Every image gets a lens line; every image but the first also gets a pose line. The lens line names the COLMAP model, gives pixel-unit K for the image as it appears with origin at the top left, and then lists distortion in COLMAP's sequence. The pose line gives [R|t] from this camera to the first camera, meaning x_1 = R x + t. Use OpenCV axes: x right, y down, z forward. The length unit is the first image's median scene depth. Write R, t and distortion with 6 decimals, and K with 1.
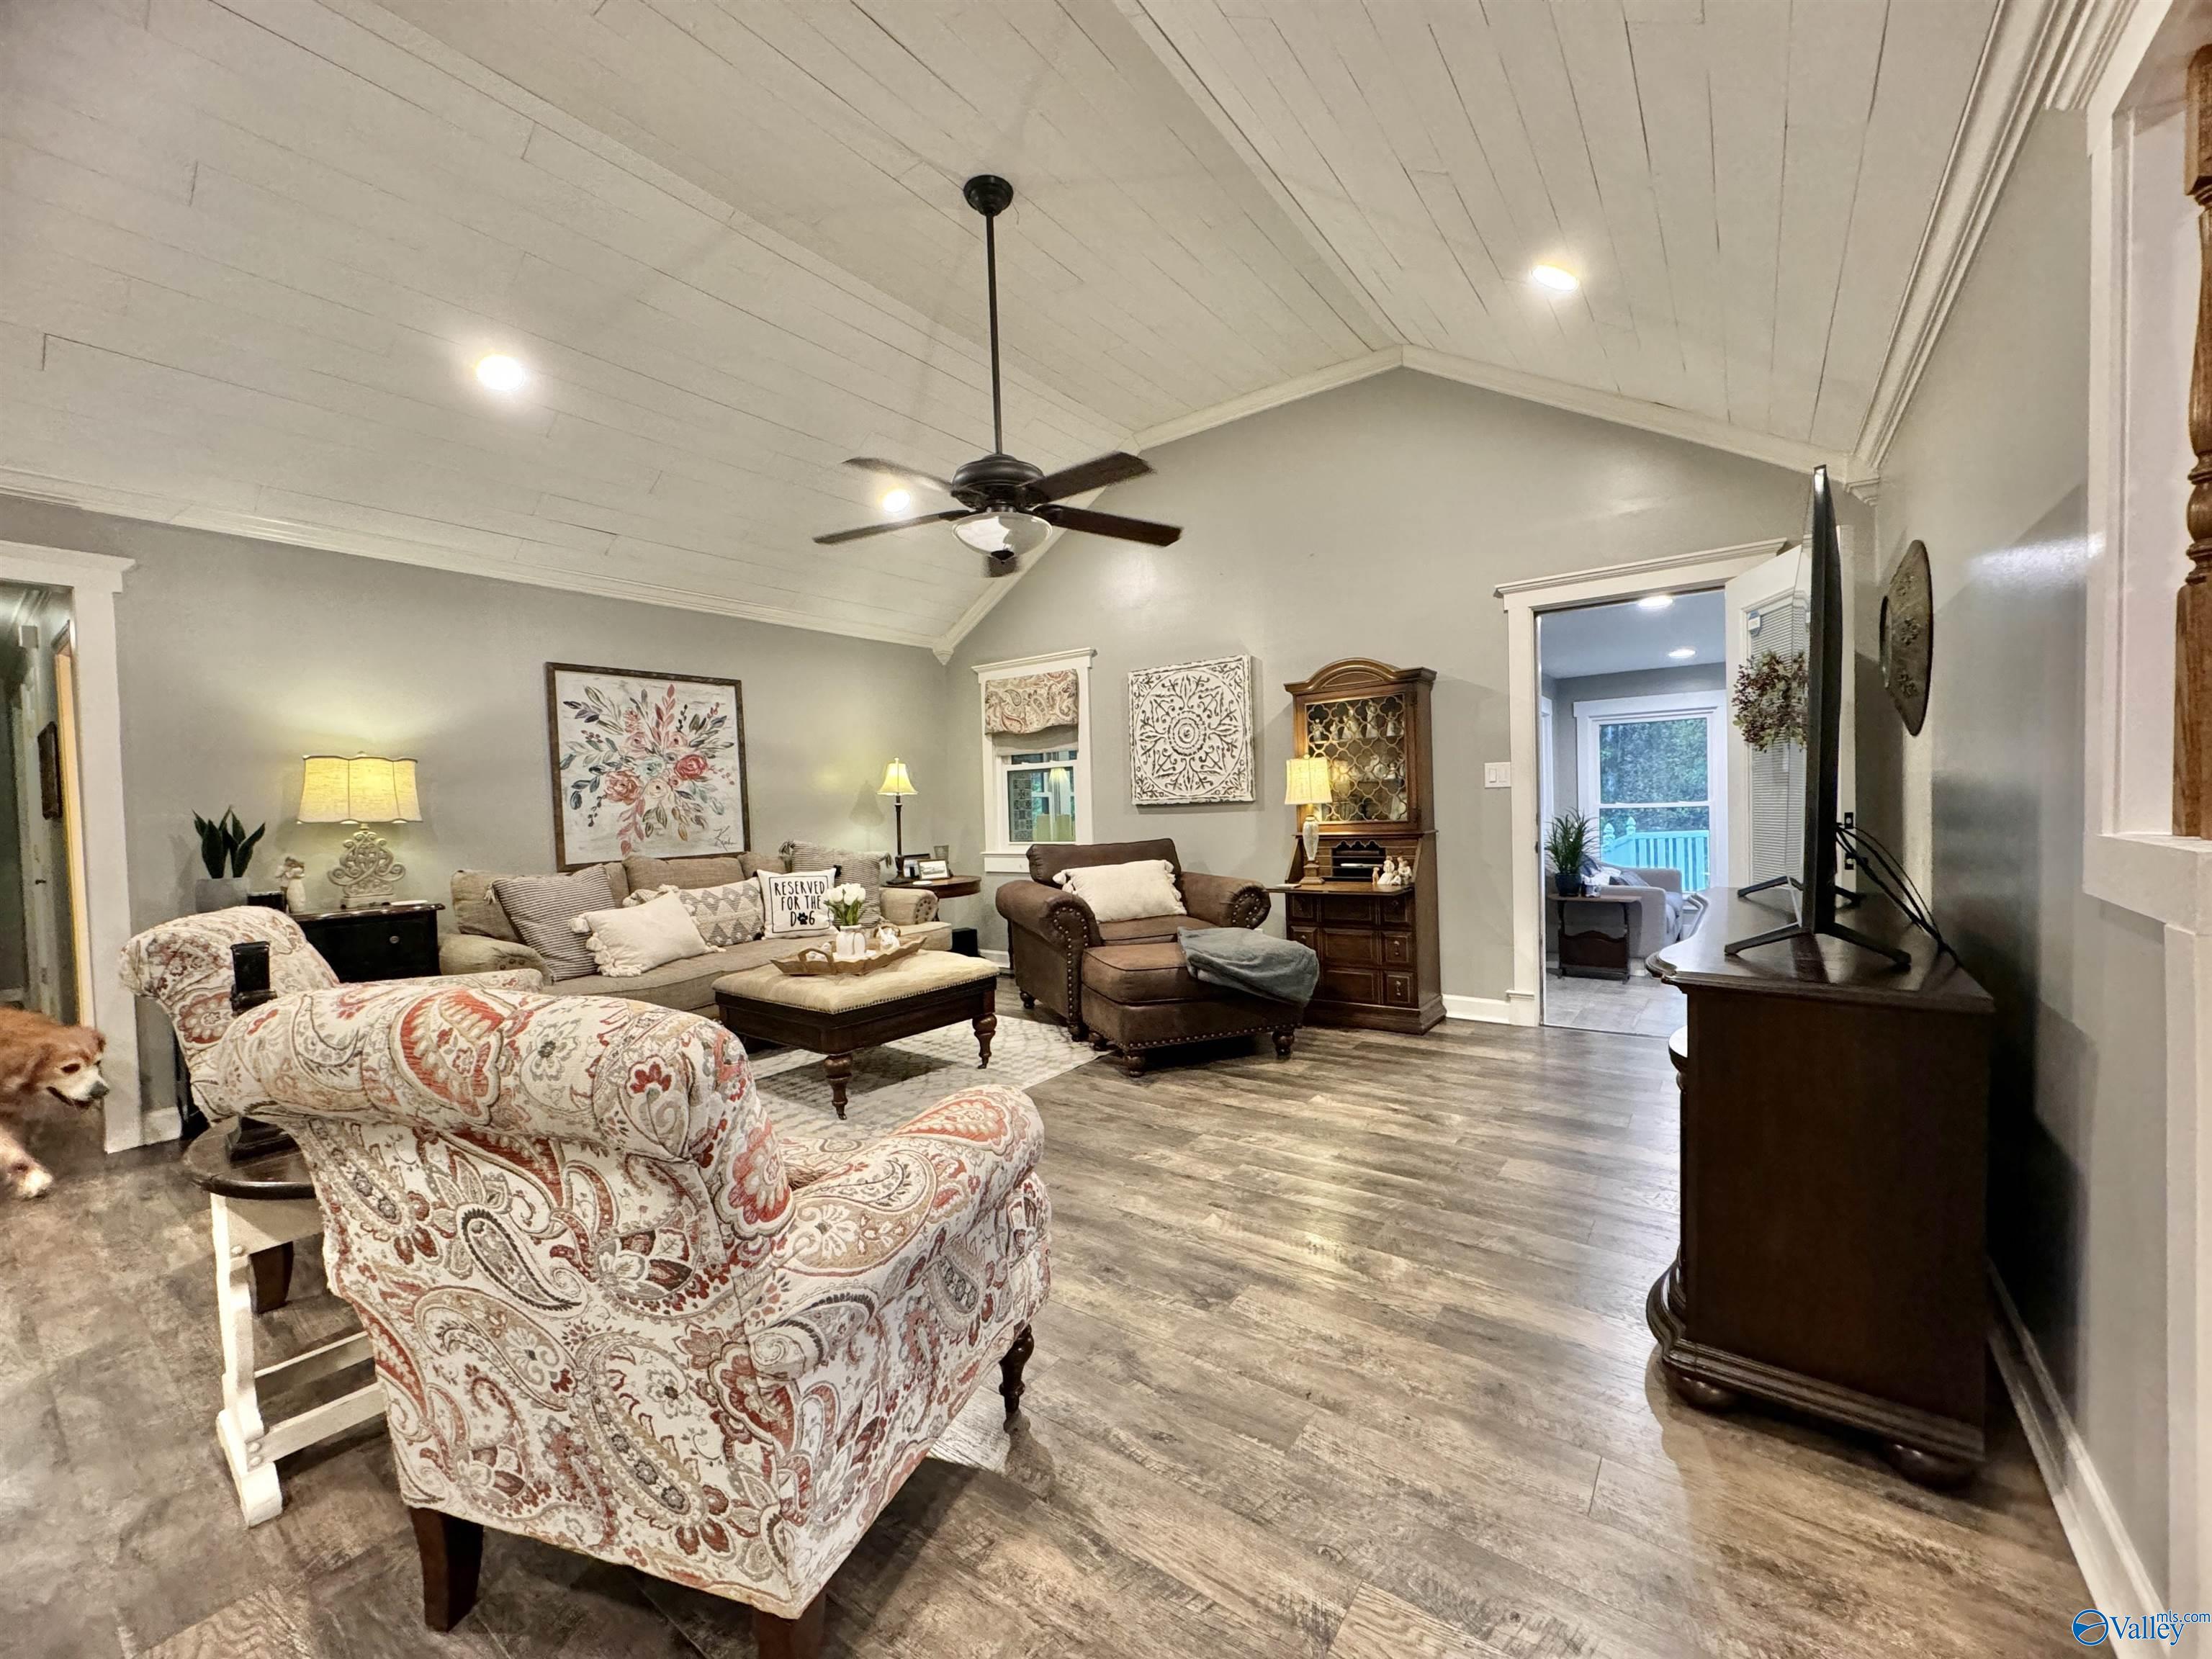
lens RADIAL K [[882.0, 0, 1102.1], [0, 882.0, 828.4], [0, 0, 1]] dist [-0.001719, 0.000714]
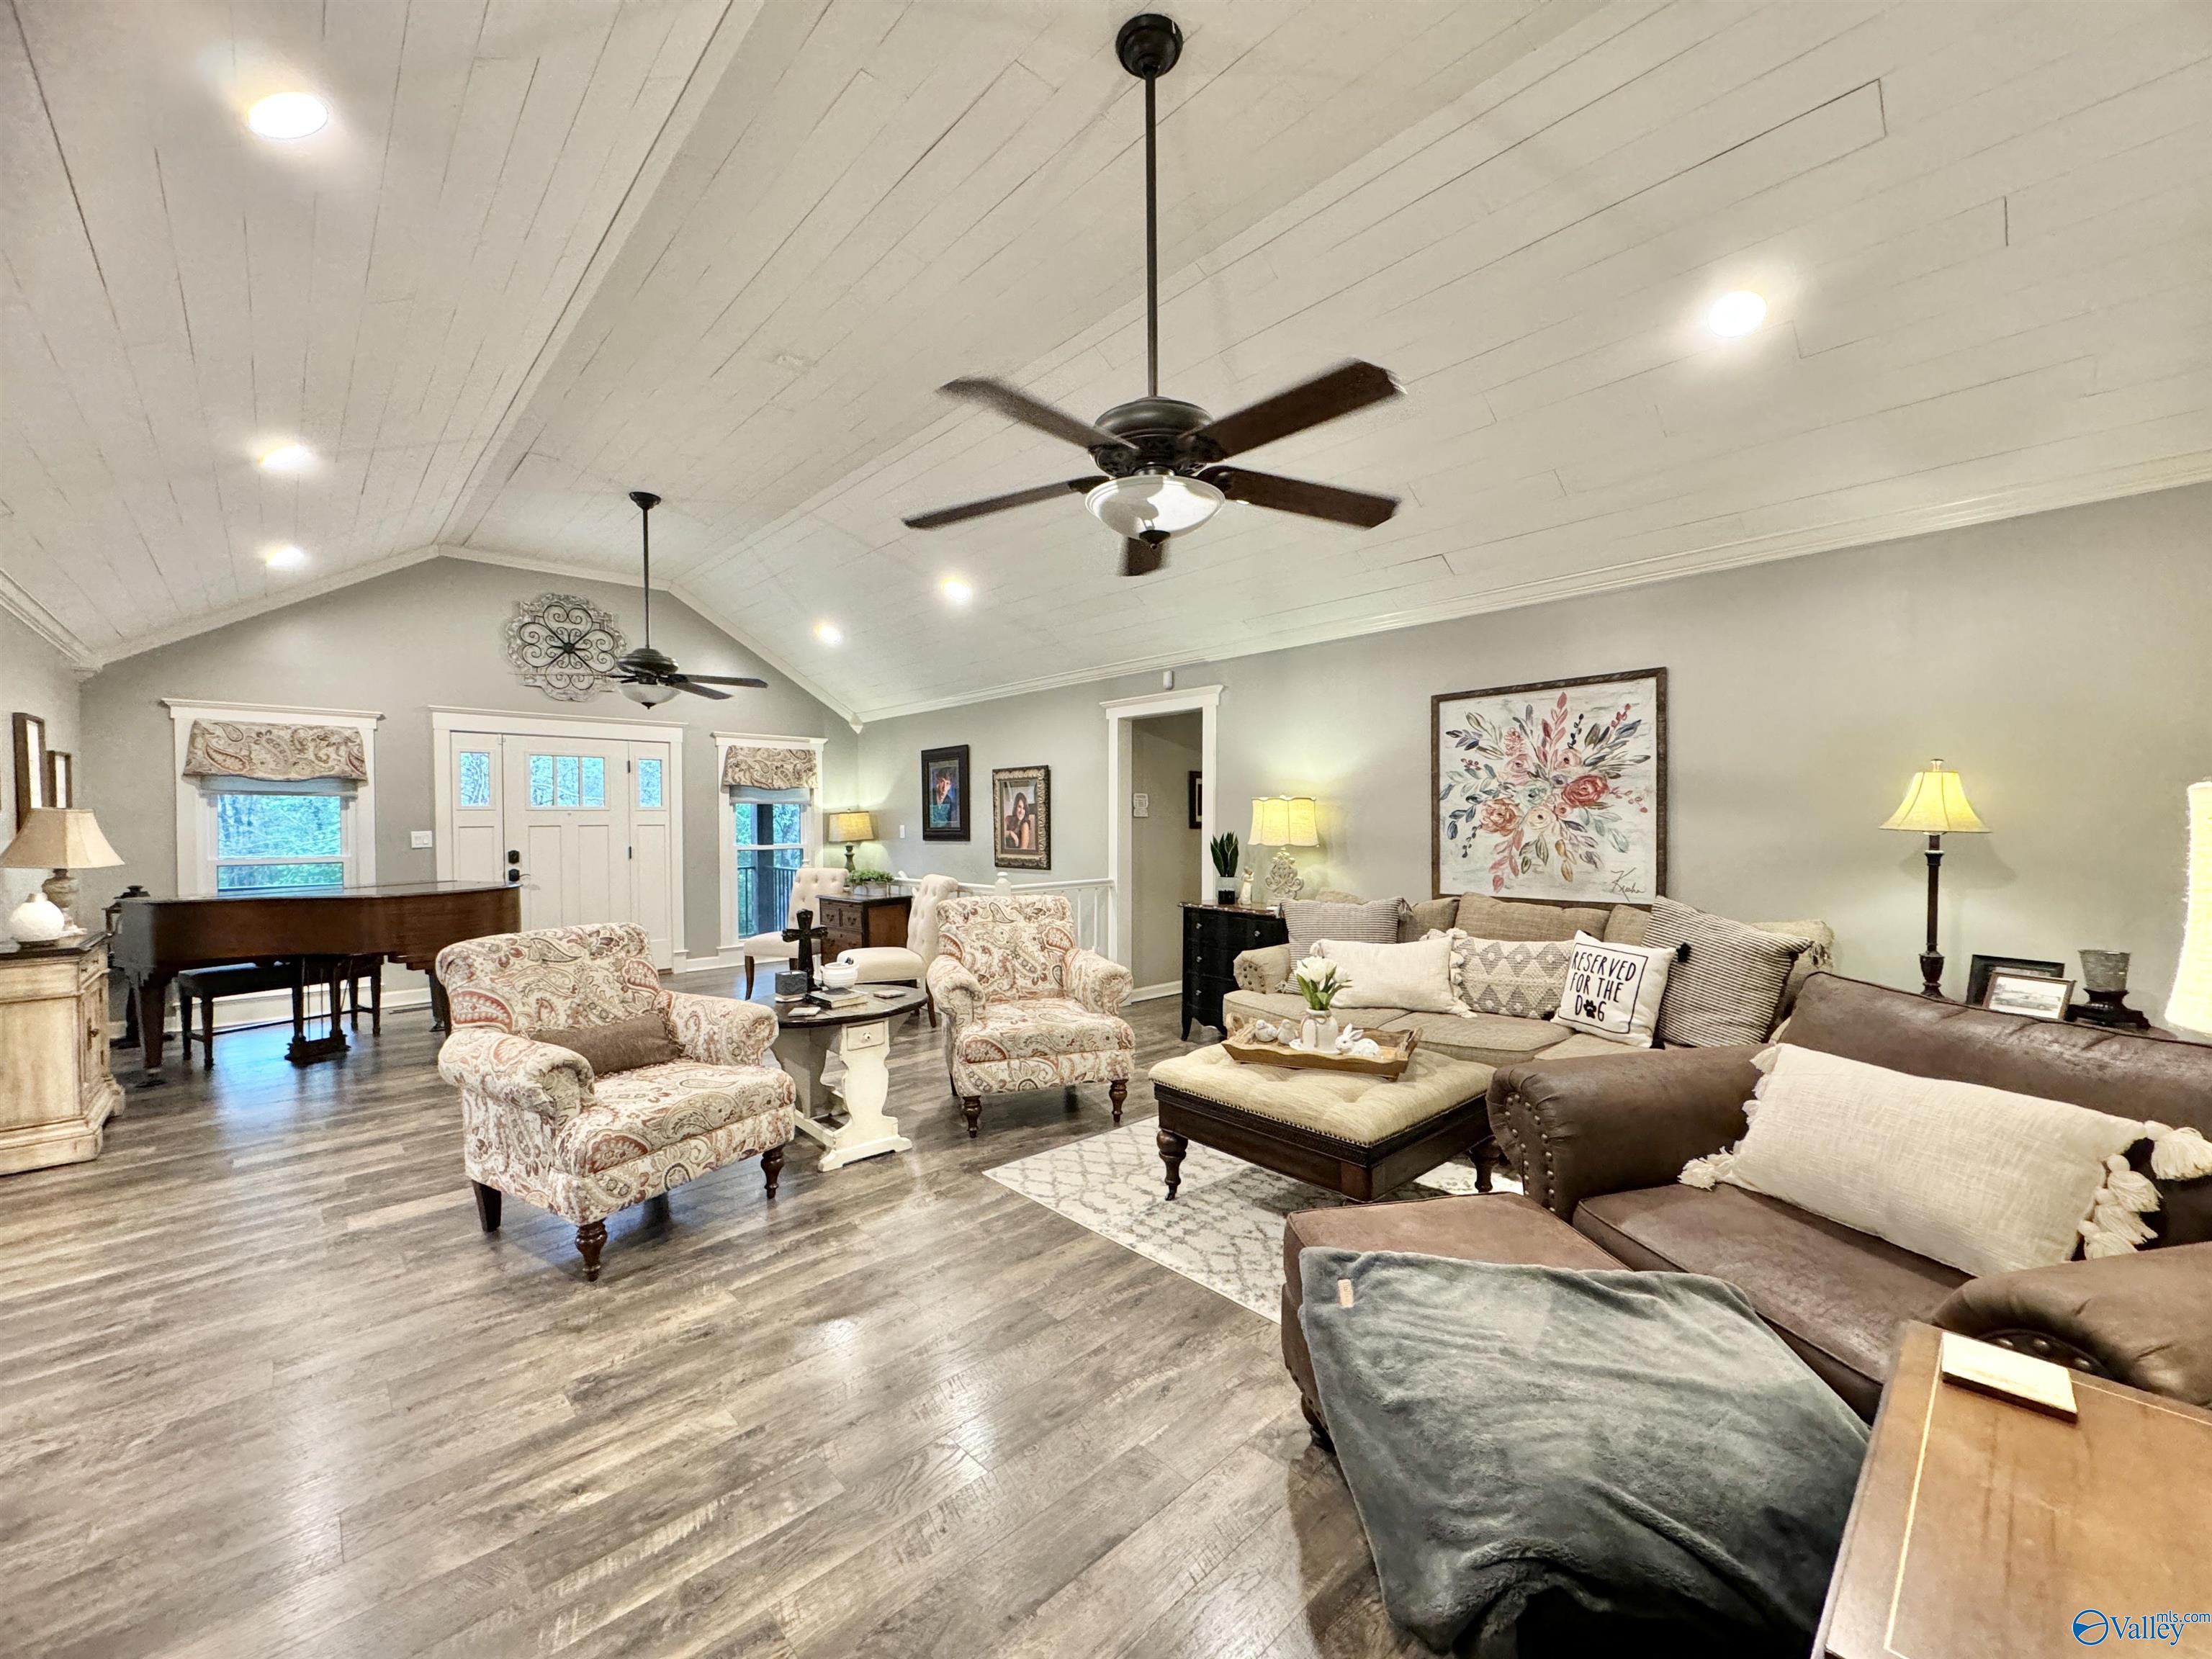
lens RADIAL K [[882.0, 0, 1100.1], [0, 882.0, 826.4], [0, 0, 1]] dist [-0.001719, 0.000714]
pose [[-0.180108, 0.038148, -0.982907, 0.420461], [-0.011952, 0.999089, 0.040966, -0.067729], [0.983574, 0.019126, -0.179488, 0.740279]]
